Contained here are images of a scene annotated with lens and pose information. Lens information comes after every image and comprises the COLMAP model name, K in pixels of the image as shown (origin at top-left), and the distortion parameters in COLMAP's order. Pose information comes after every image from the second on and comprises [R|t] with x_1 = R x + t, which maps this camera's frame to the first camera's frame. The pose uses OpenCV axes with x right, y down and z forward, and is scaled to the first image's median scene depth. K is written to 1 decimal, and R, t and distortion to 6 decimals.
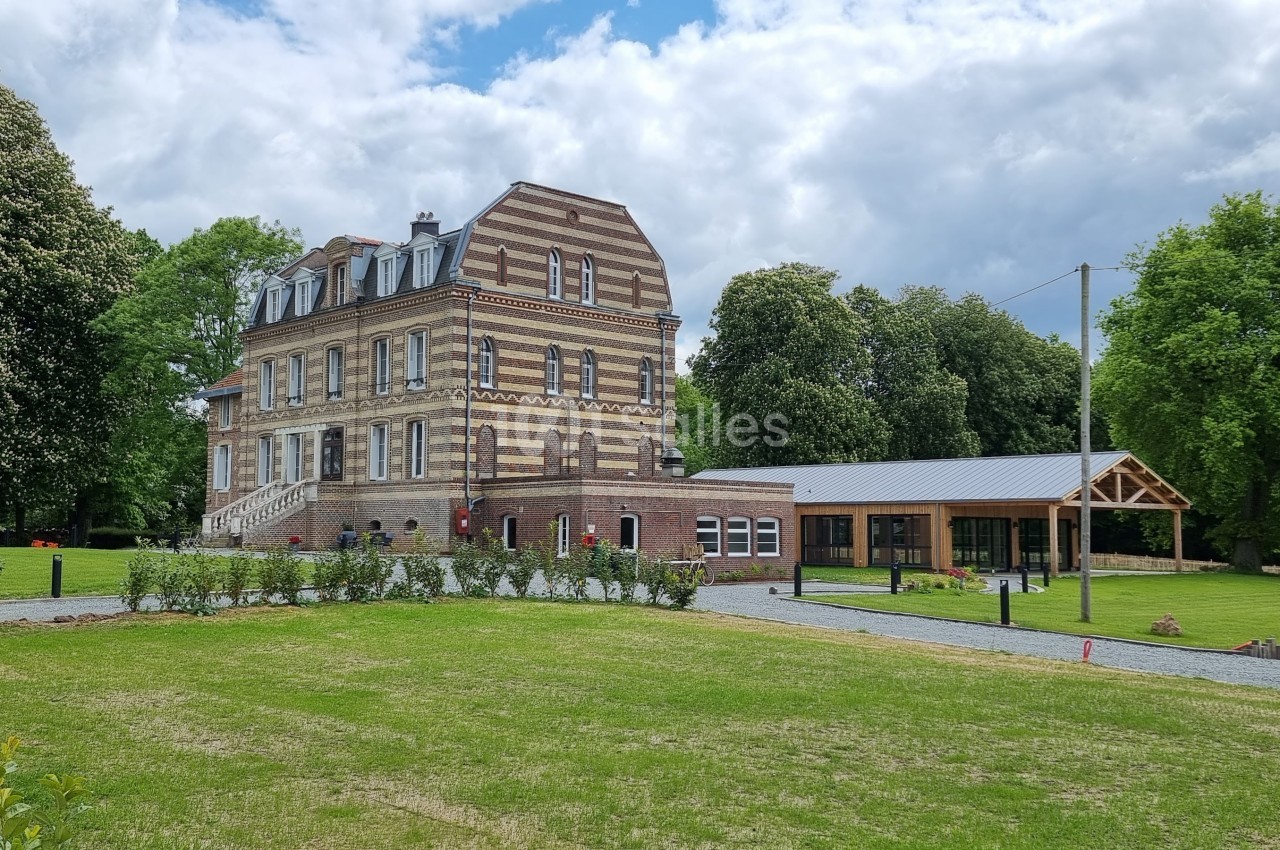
lens RADIAL K [[1302.9, 0, 667.5], [0, 1302.9, 425.8], [0, 0, 1]] dist [0.099515, -0.133779]
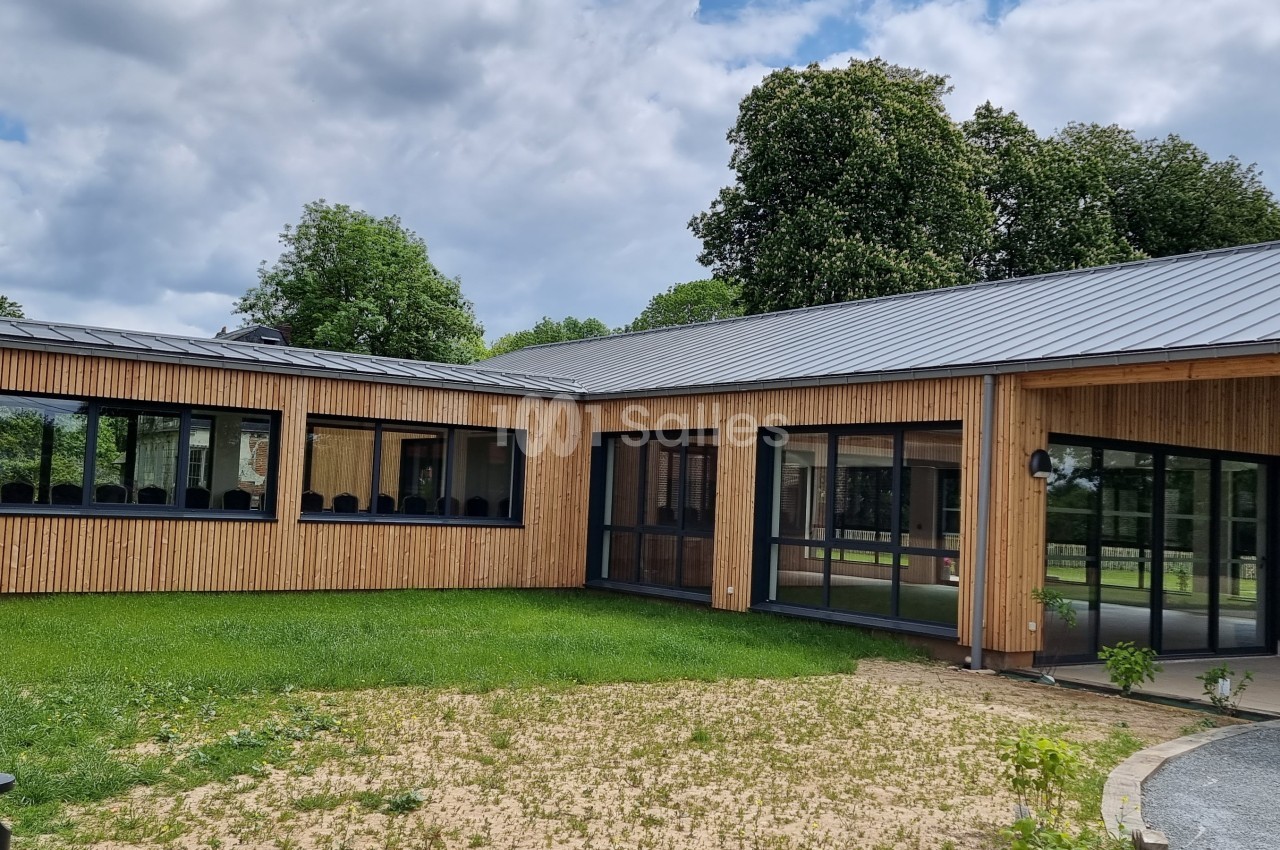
lens RADIAL K [[1302.9, 0, 667.5], [0, 1302.9, 425.8], [0, 0, 1]] dist [0.099515, -0.133779]
pose [[0.989902, 0.035933, -0.137125, 0.096883], [-0.033012, 0.999178, 0.023517, 0.034679], [0.137857, -0.018753, 0.990275, 0.401513]]
